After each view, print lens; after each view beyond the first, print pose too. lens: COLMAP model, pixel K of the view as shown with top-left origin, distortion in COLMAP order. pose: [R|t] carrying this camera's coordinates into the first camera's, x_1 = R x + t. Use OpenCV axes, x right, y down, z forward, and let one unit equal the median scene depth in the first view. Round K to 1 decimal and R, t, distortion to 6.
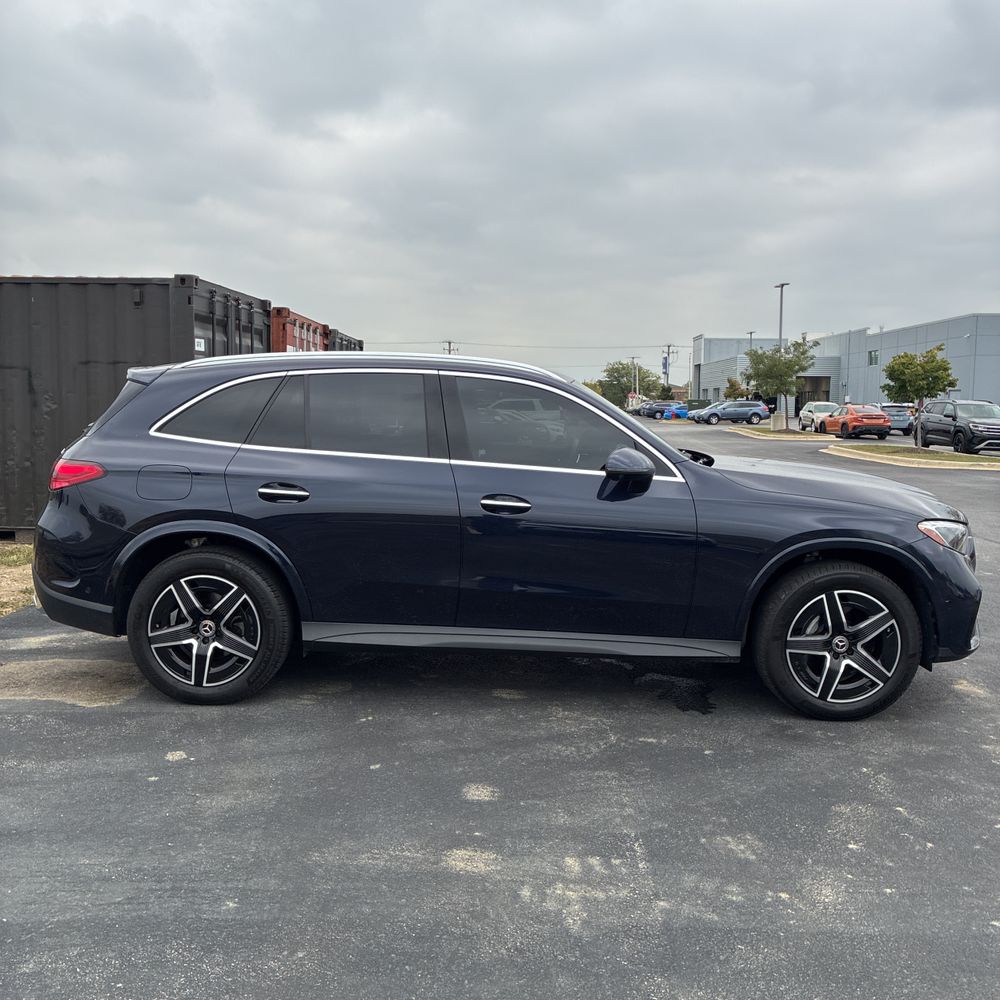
lens RADIAL K [[1015.3, 0, 482.2], [0, 1015.3, 483.9], [0, 0, 1]] dist [0.018118, 0.000000]
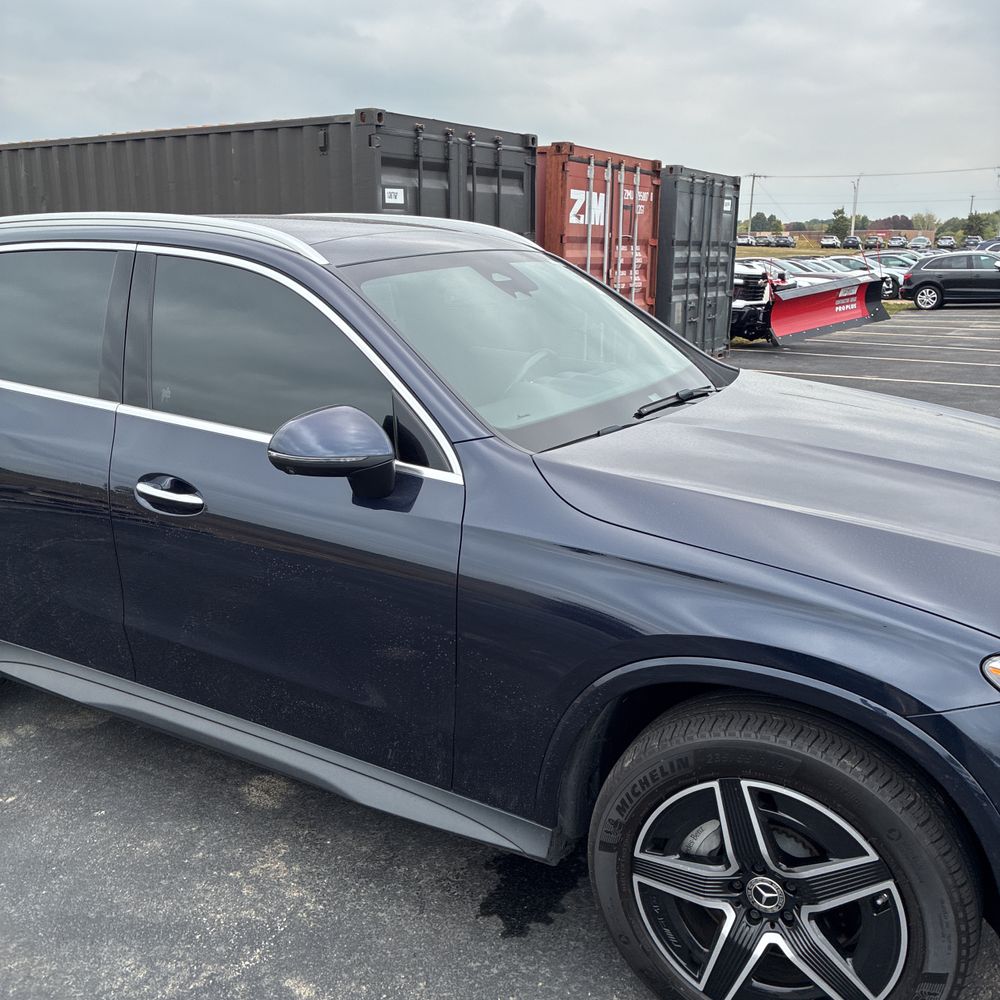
lens RADIAL K [[1015.3, 0, 479.0], [0, 1015.3, 498.9], [0, 0, 1]] dist [0.018118, 0.000000]
pose [[0.875127, 0.102768, -0.472855, 0.428223], [-0.024254, 0.985275, 0.169248, -0.074272], [0.483285, -0.136645, 0.864733, 0.590891]]
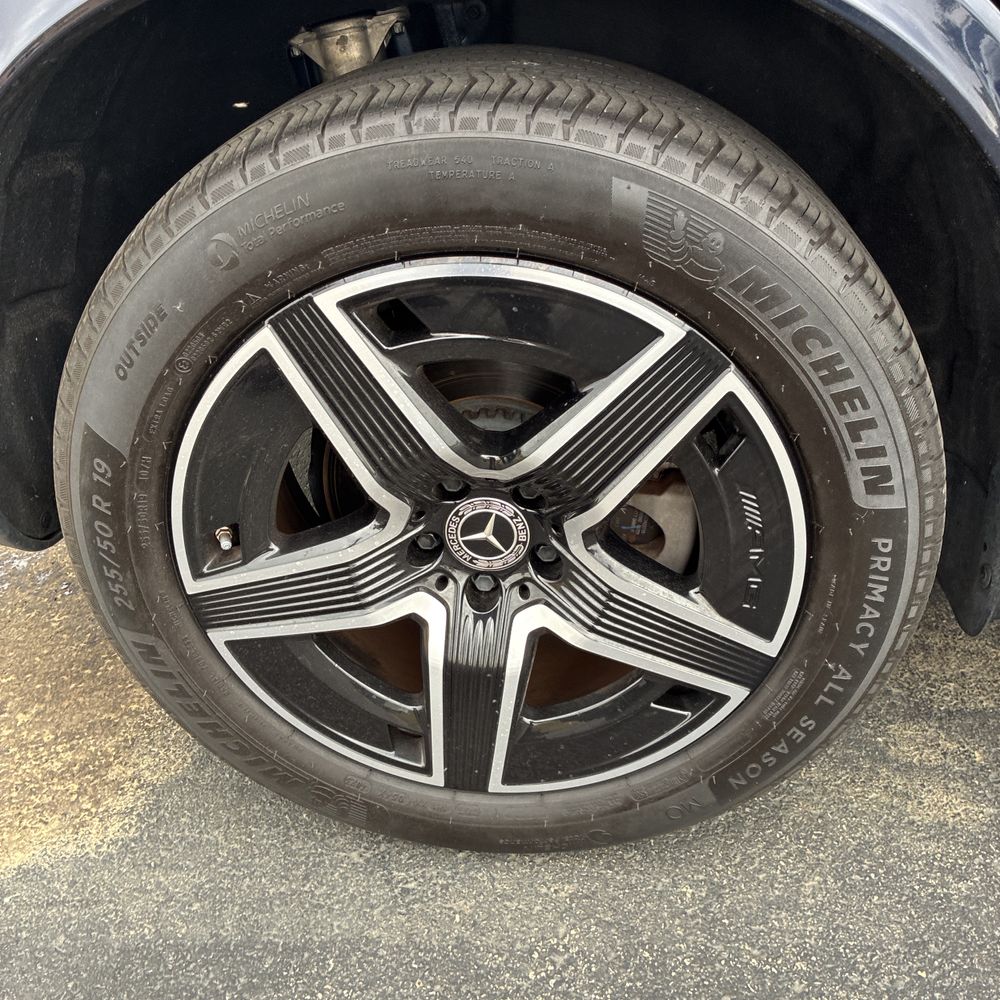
lens RADIAL K [[1015.3, 0, 495.6], [0, 1015.3, 492.5], [0, 0, 1]] dist [0.018118, 0.000000]
pose [[0.996717, -0.020783, -0.078257, -0.256164], [0.053031, 0.897915, 0.436963, 0.054189], [0.061186, -0.439678, 0.896069, 0.843206]]
